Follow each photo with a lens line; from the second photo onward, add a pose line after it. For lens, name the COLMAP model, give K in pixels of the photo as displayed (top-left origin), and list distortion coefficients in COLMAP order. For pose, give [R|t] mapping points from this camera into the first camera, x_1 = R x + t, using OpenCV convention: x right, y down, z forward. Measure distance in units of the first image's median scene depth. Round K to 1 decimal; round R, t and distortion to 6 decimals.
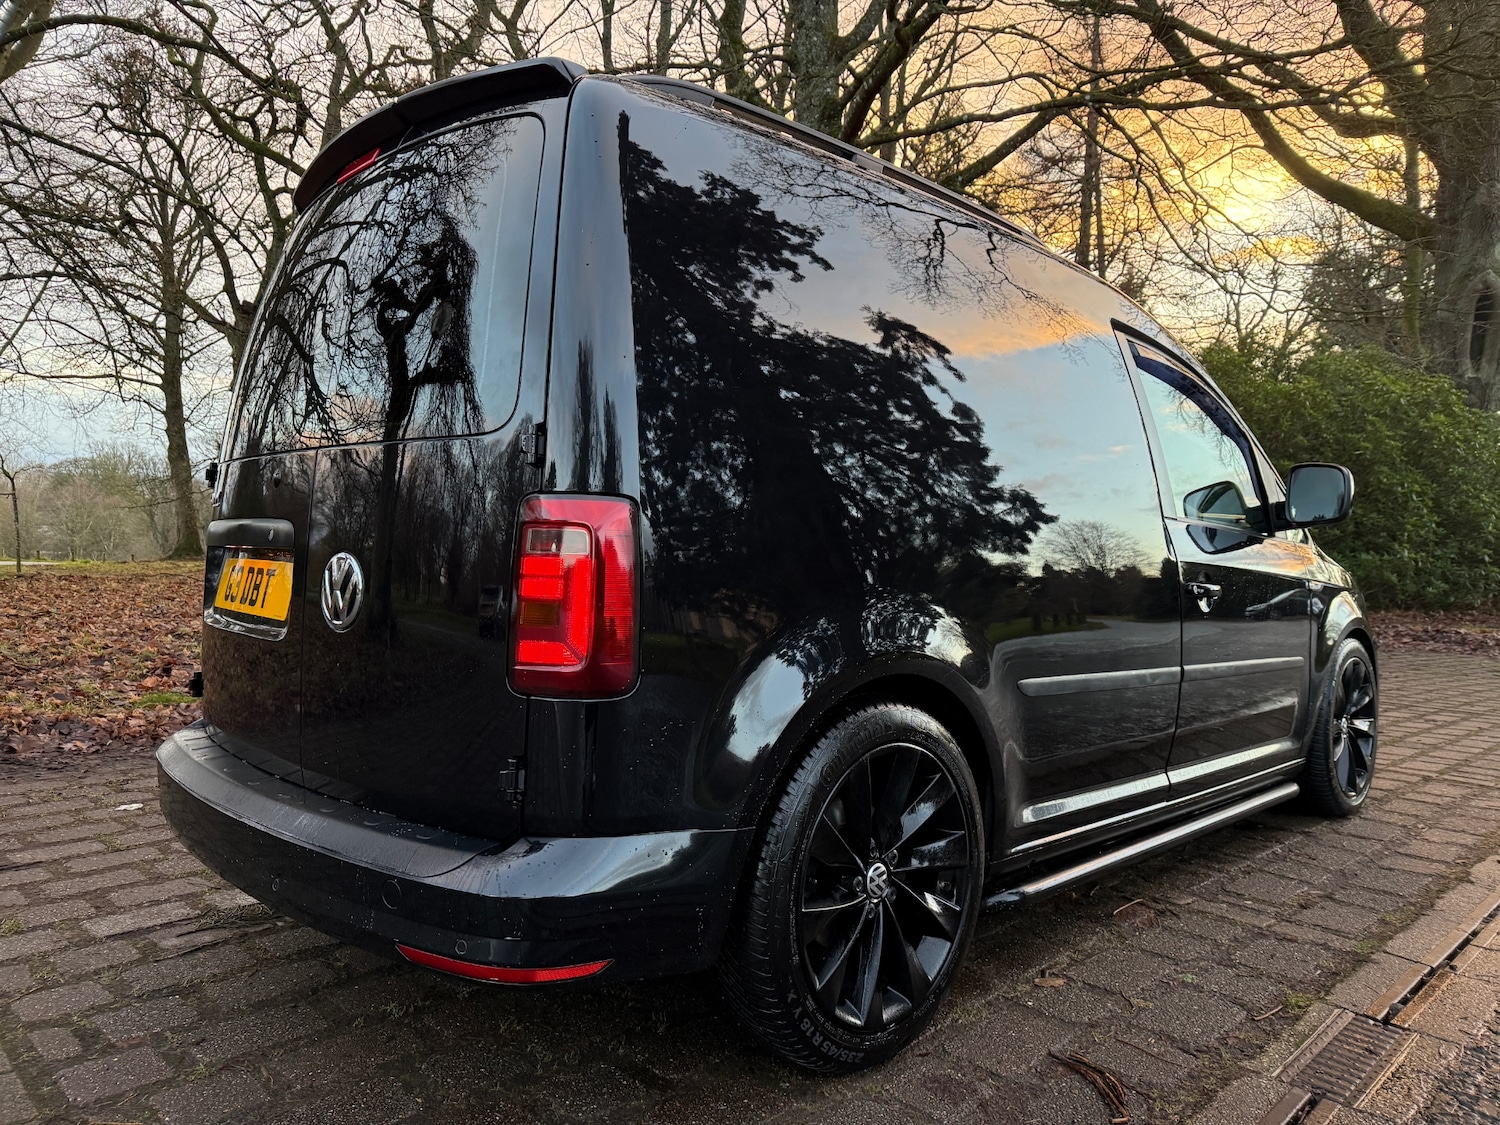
lens RADIAL K [[992.7, 0, 752.6], [0, 992.7, 562.1], [0, 0, 1]] dist [-0.000181, -0.000287]
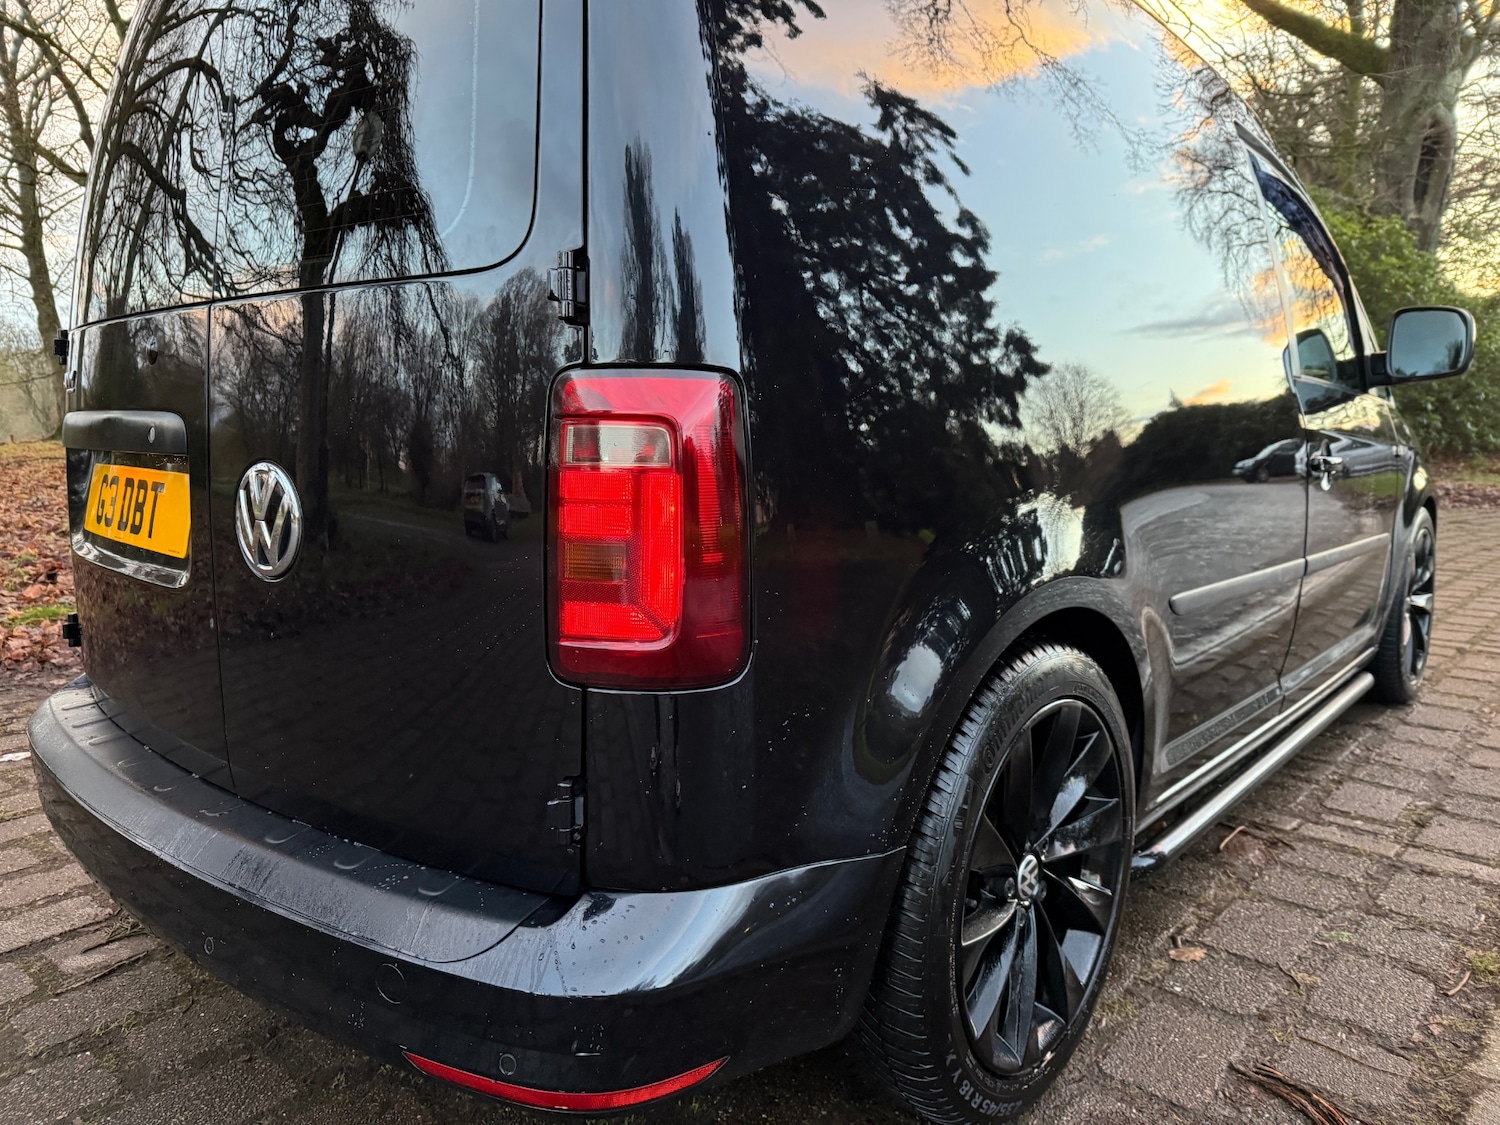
lens RADIAL K [[1018.3, 0, 750.0], [0, 1018.3, 562.5], [0, 0, 1]] dist [-0.003092, -0.001873]
pose [[0.997404, -0.033762, 0.063603, -0.107776], [0.024987, 0.990663, 0.134023, -0.021535], [-0.067534, -0.132086, 0.988935, 0.237432]]
